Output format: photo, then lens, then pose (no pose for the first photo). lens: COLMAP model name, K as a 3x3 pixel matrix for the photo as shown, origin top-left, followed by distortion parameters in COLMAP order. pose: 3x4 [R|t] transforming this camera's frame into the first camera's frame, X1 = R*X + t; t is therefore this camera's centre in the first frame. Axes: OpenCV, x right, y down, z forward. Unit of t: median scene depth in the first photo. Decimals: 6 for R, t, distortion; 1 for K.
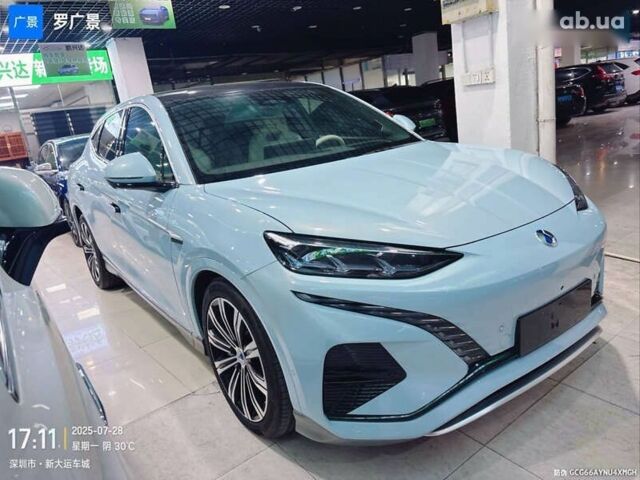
lens RADIAL K [[488.1, 0, 318.2], [0, 488.1, 238.9], [0, 0, 1]] dist [0.034251, -0.027216]
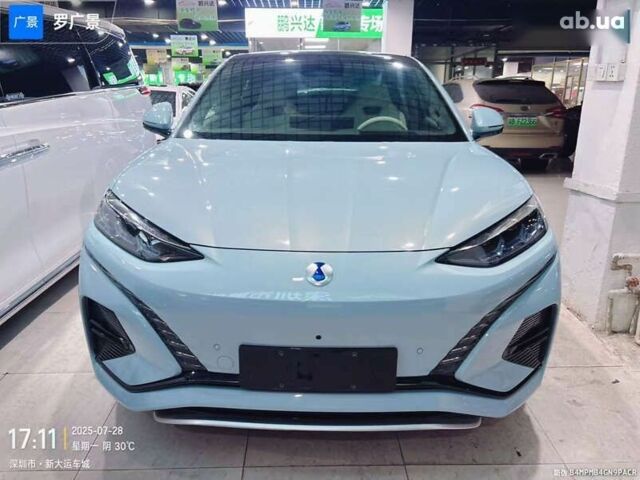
lens RADIAL K [[482.5, 0, 316.8], [0, 482.5, 242.8], [0, 0, 1]] dist [0.043173, -0.022123]
pose [[0.798274, 0.299913, -0.522313, 0.162595], [-0.257941, 0.953889, 0.153503, -0.032814], [0.544266, 0.012188, 0.838824, 0.060380]]
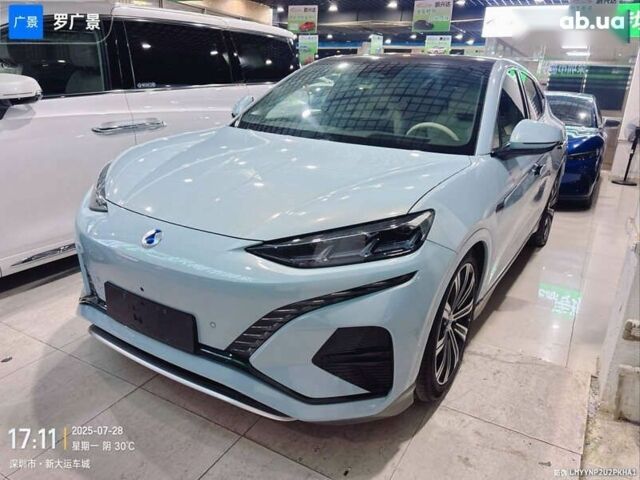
lens RADIAL K [[482.5, 0, 321.3], [0, 482.5, 237.8], [0, 0, 1]] dist [0.043173, -0.022123]
pose [[0.377210, 0.419108, -0.825870, 0.263423], [-0.337226, 0.892684, 0.298989, -0.077331], [0.862549, 0.165723, 0.478064, 0.154977]]
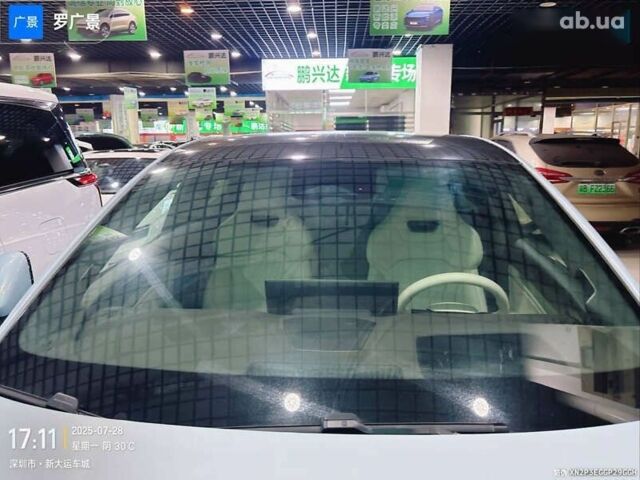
lens RADIAL K [[488.1, 0, 324.6], [0, 488.1, 242.2], [0, 0, 1]] dist [0.034251, -0.027216]
pose [[0.775122, 0.250917, -0.579851, 0.065749], [-0.251180, 0.964495, 0.081596, -0.084988], [0.579737, 0.082400, 0.810626, 0.191299]]
